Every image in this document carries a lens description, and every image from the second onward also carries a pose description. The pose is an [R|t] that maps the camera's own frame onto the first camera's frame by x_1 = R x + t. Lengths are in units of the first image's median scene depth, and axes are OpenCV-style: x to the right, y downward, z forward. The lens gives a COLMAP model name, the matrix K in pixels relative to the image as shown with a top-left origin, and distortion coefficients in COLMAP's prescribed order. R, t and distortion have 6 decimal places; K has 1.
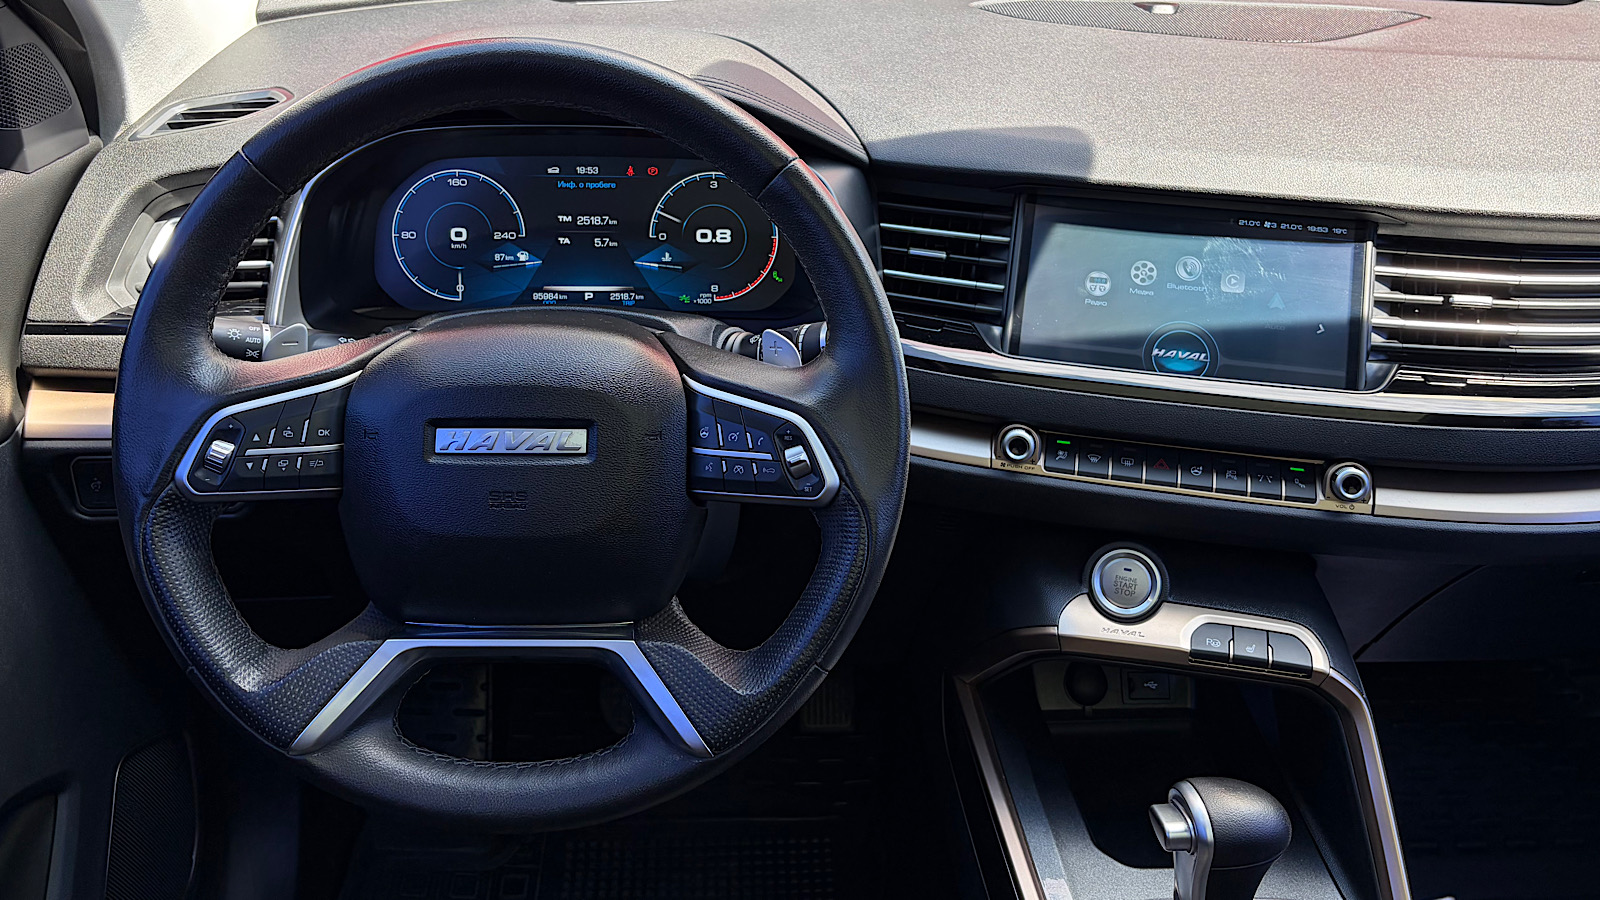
lens RADIAL K [[1394.3, 0, 800.2], [0, 1394.3, 371.7], [0, 0, 1]] dist [0.057493, -0.072508]
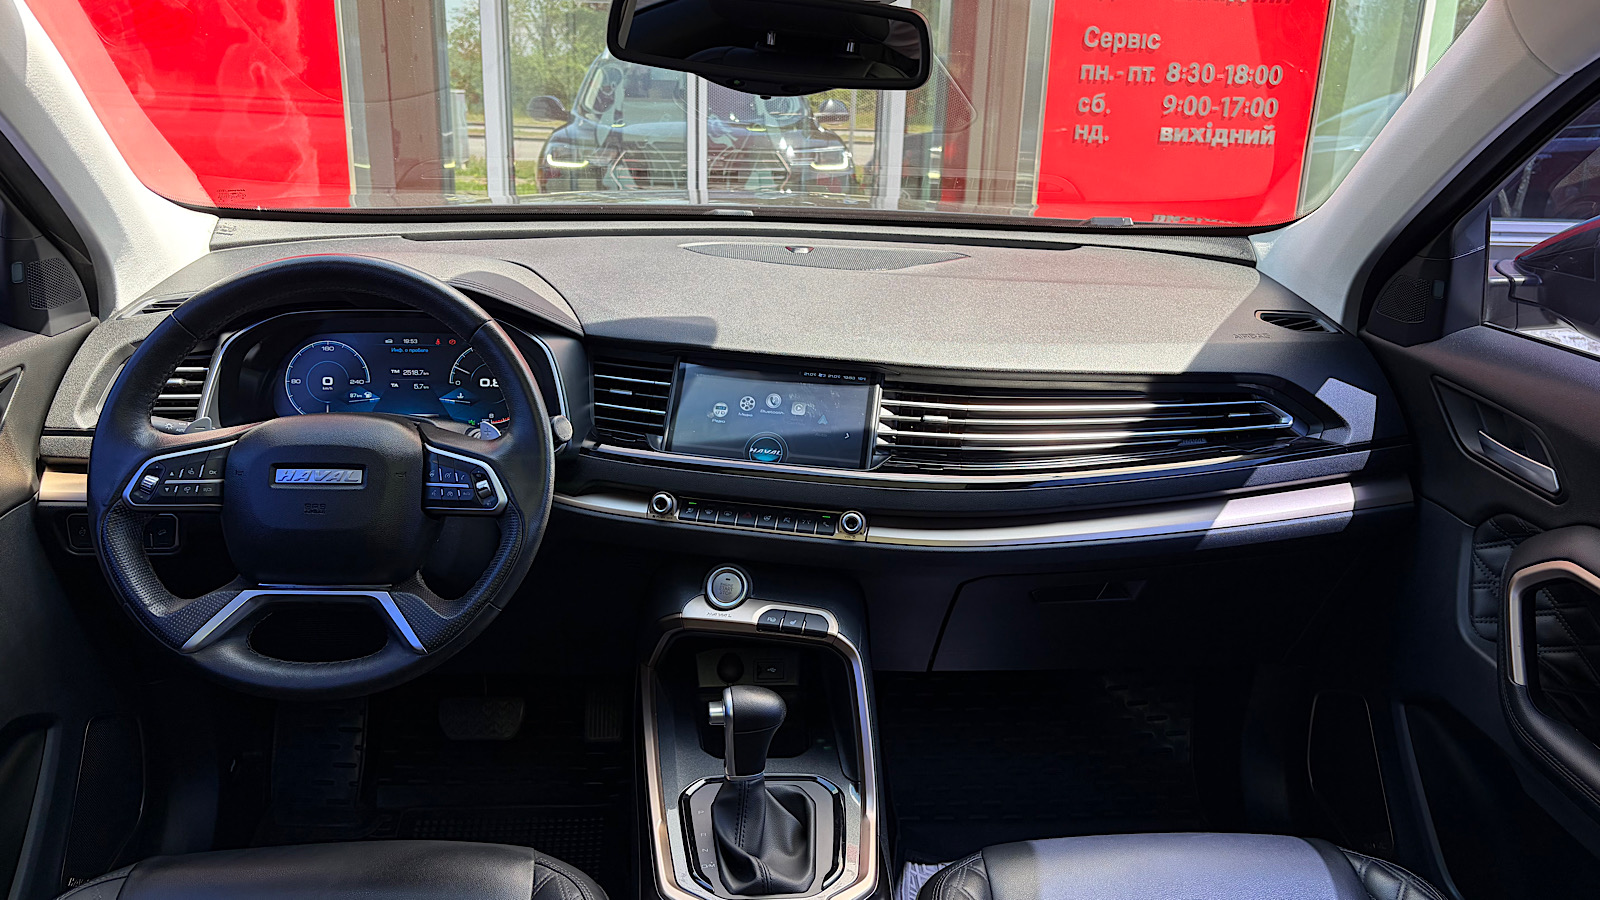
lens RADIAL K [[1241.2, 0, 847.3], [0, 1241.2, 451.0], [0, 0, 1]] dist [-0.008709, -0.009028]
pose [[0.997677, 0.002403, 0.068084, 0.269354], [0.004685, 0.994590, -0.103770, 0.140084], [-0.067965, 0.103847, 0.992268, -0.457172]]
